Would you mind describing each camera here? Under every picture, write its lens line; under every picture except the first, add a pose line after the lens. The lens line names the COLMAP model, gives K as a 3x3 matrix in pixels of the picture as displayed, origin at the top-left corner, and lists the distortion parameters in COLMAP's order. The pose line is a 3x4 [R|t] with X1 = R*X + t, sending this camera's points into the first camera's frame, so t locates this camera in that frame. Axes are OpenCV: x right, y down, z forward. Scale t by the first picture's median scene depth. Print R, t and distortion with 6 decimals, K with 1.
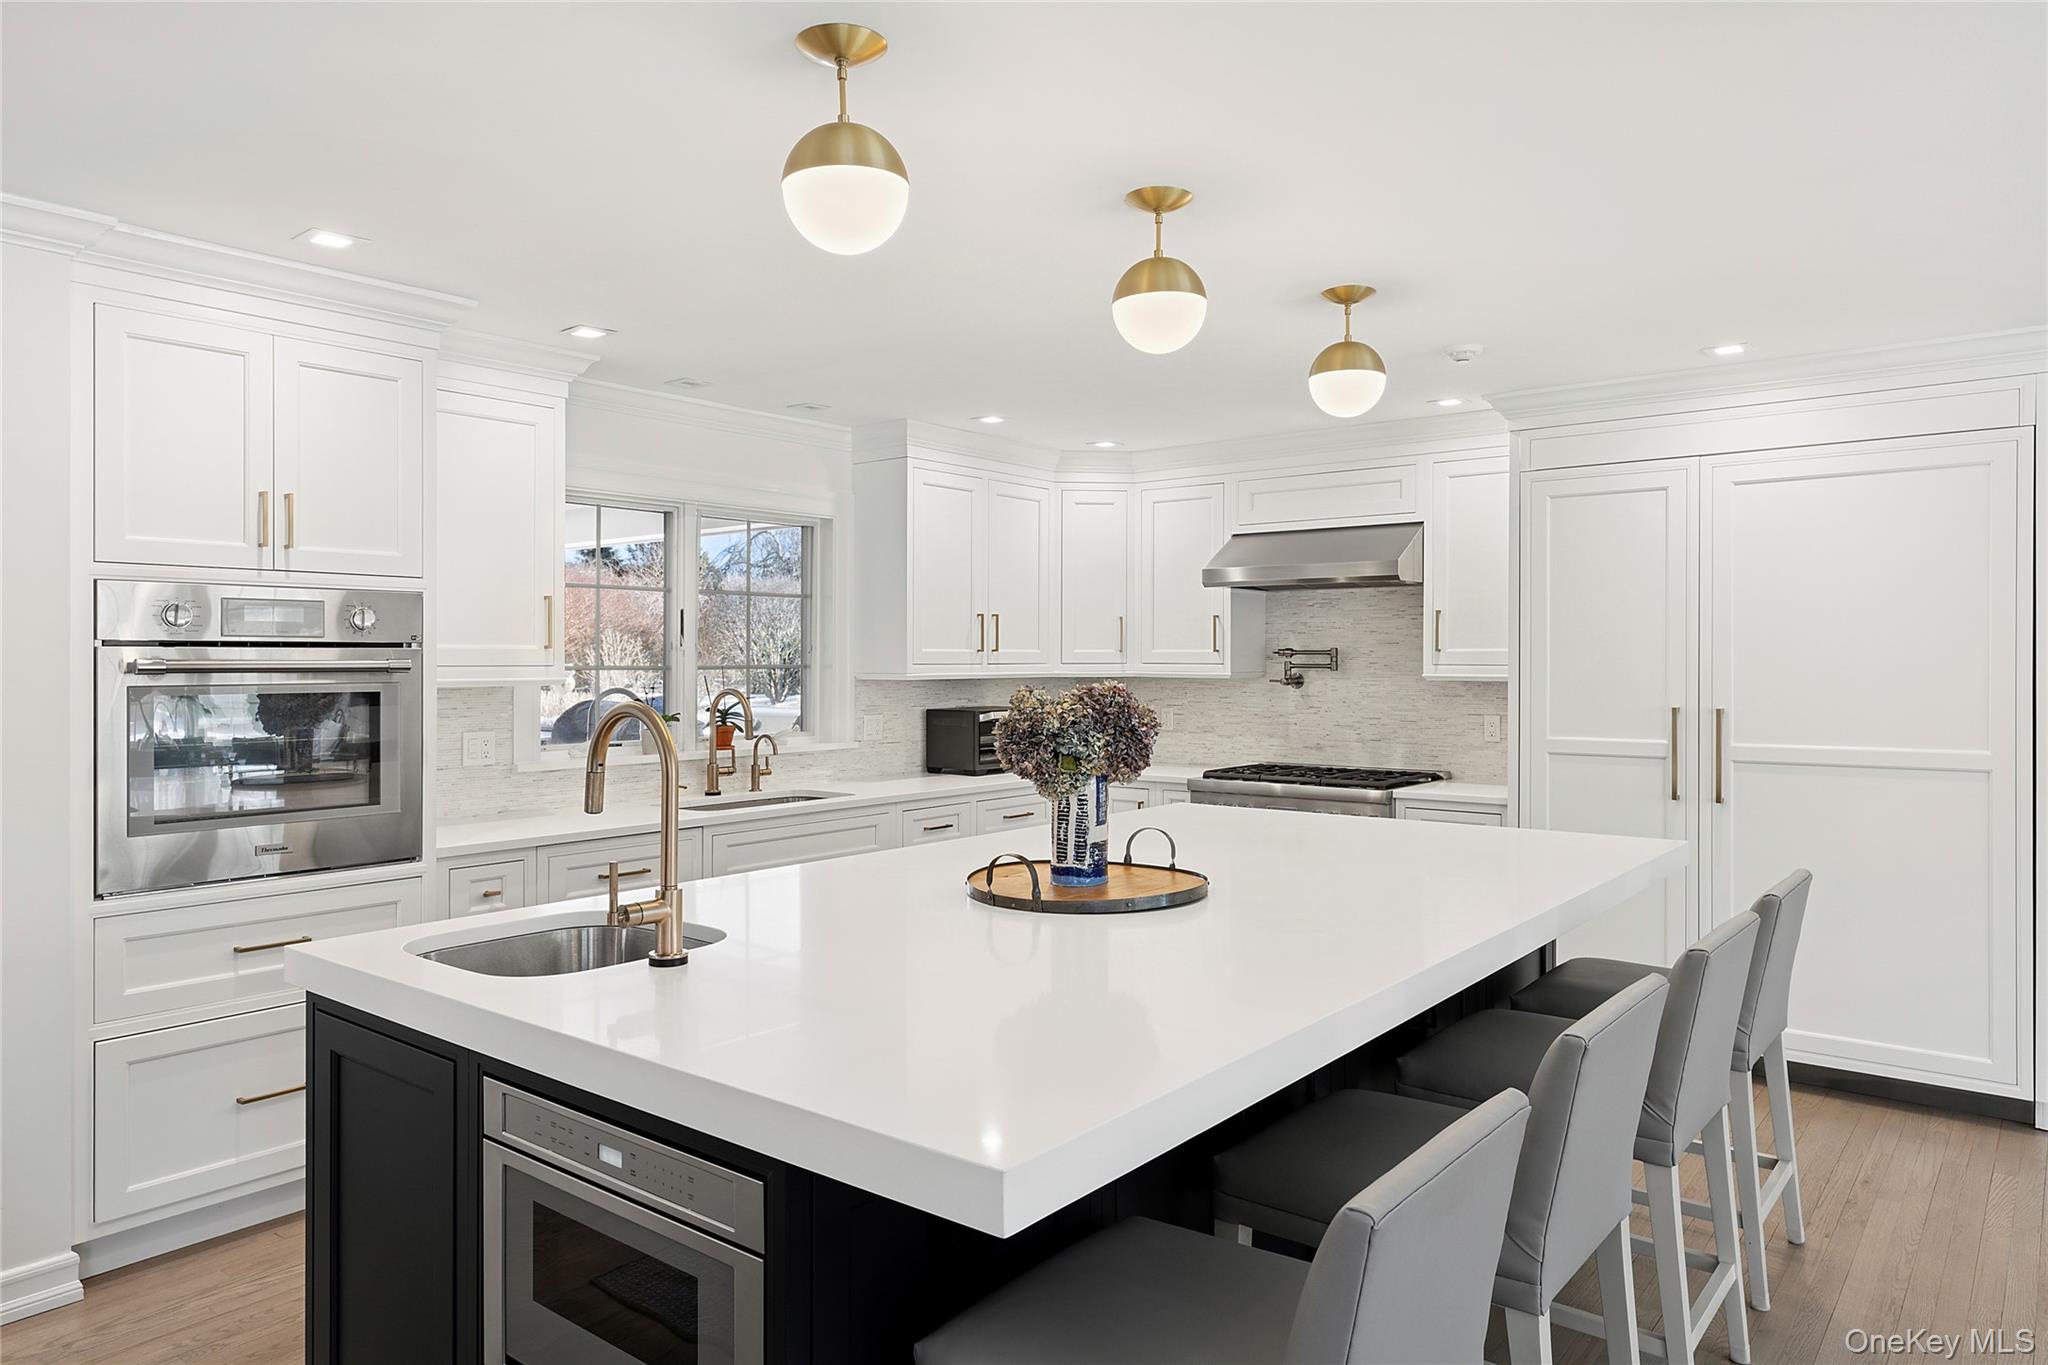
lens RADIAL K [[1329.2, 0, 1024.0], [0, 1329.2, 682.5], [0, 0, 1]] dist [-0.002713, -0.000638]
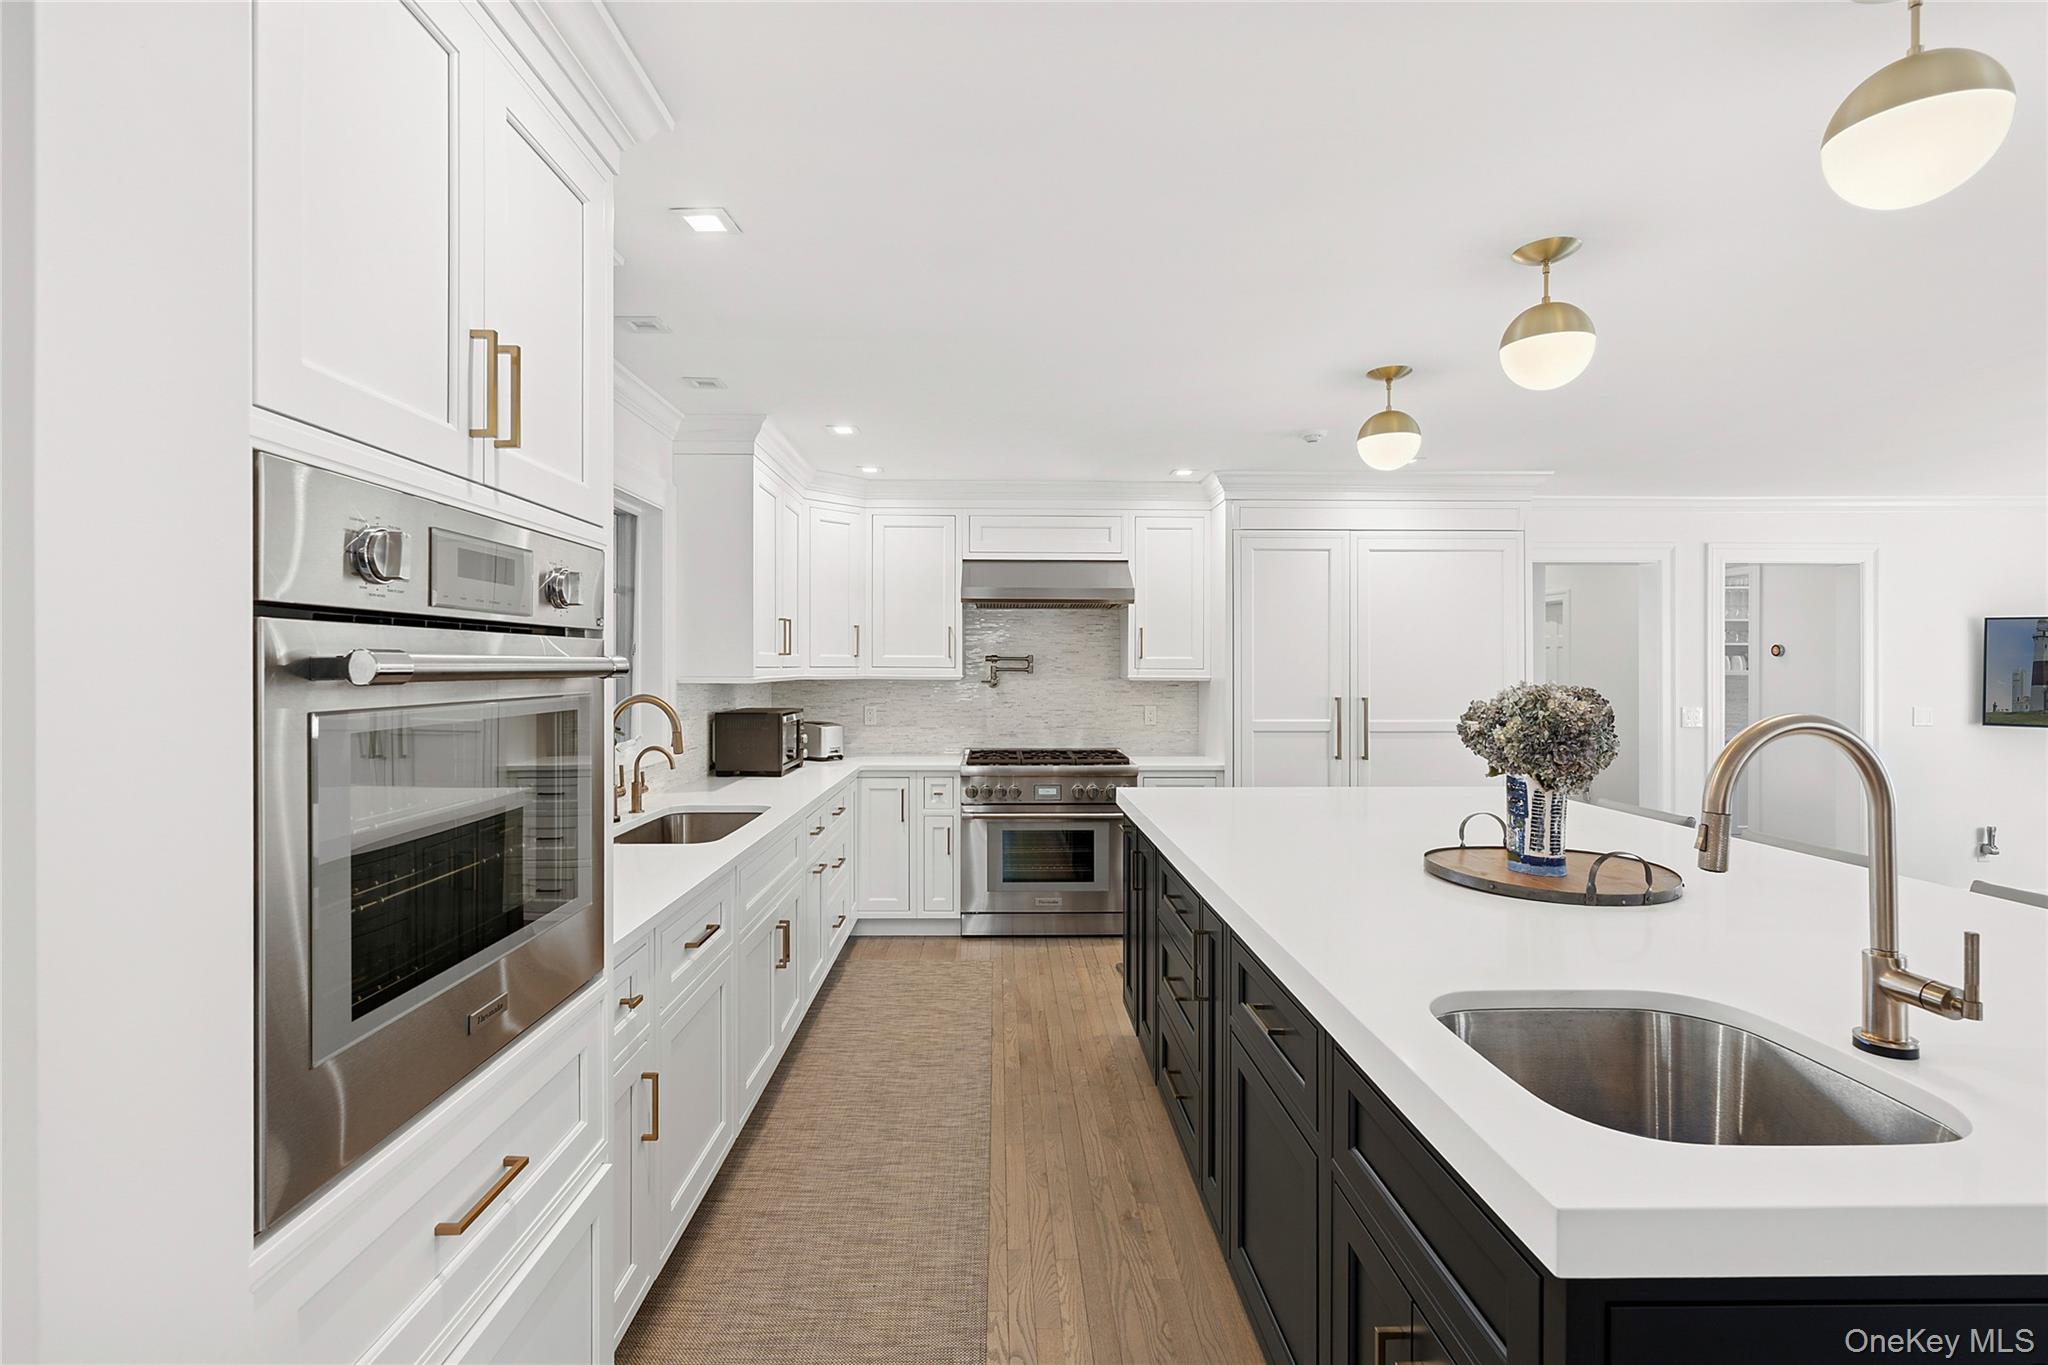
lens RADIAL K [[947.0, 0, 1024.0], [0, 947.0, 682.5], [0, 0, 1]] dist [-0.002013, -0.000080]
pose [[0.768124, -0.007406, 0.640258, -0.387868], [0.007040, 0.999970, 0.003121, -0.003369], [-0.640262, 0.002110, 0.768154, 0.347288]]
